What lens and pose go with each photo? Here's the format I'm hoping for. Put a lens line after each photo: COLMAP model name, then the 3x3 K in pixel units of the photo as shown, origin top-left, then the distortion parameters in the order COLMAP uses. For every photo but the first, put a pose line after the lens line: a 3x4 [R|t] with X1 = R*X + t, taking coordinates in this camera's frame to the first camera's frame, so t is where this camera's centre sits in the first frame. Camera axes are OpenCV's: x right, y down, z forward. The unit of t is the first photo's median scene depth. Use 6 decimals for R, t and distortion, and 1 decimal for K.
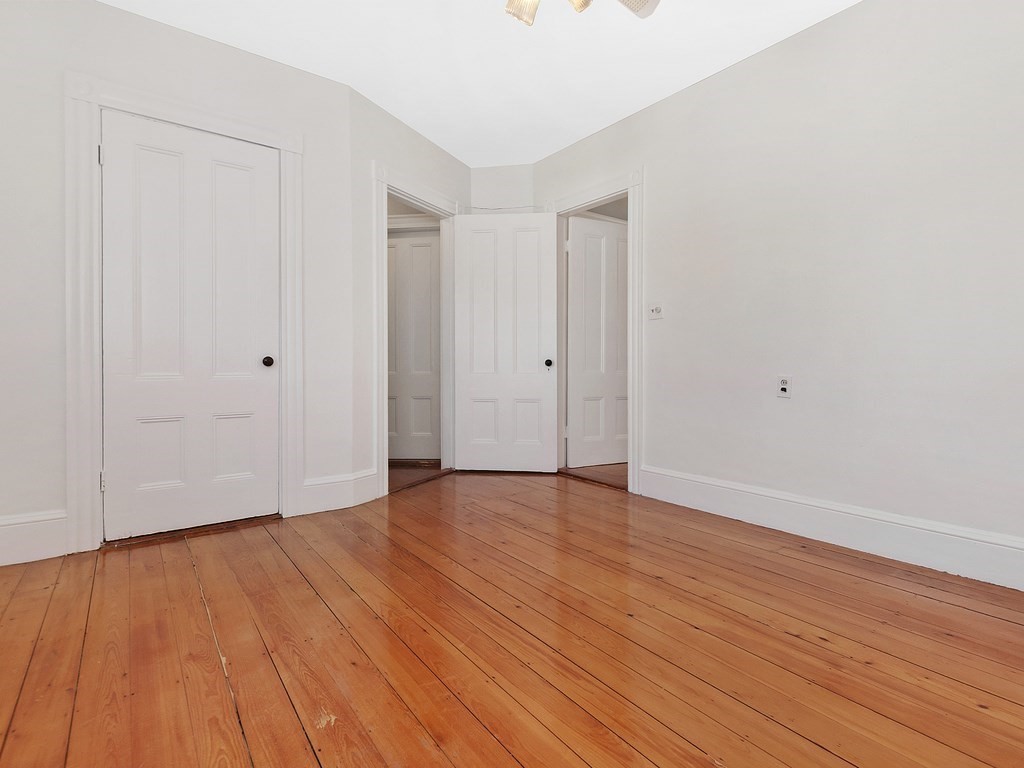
lens RADIAL K [[512.9, 0, 512.7], [0, 512.9, 379.7], [0, 0, 1]] dist [0.001051, 0.001127]
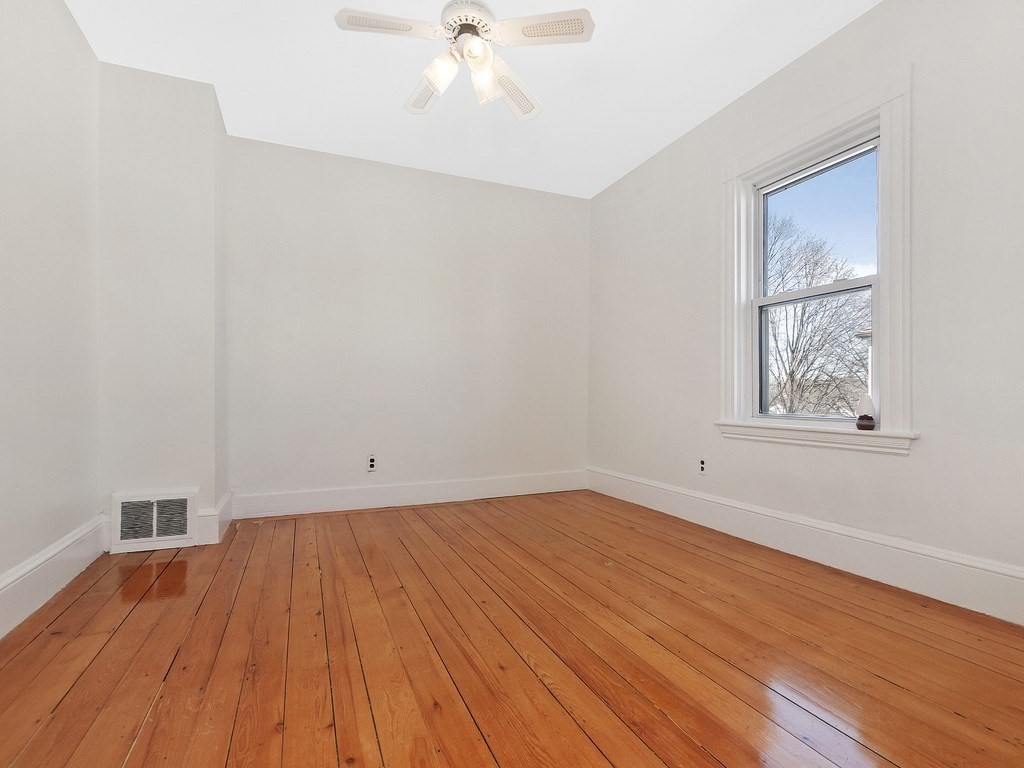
lens RADIAL K [[512.9, 0, 506.2], [0, 512.9, 386.3], [0, 0, 1]] dist [0.001051, 0.001127]
pose [[-0.971741, 0.007726, 0.235923, -0.306237], [0.007035, 0.999968, -0.003774, -0.023733], [-0.235944, -0.002008, -0.971764, 2.084159]]
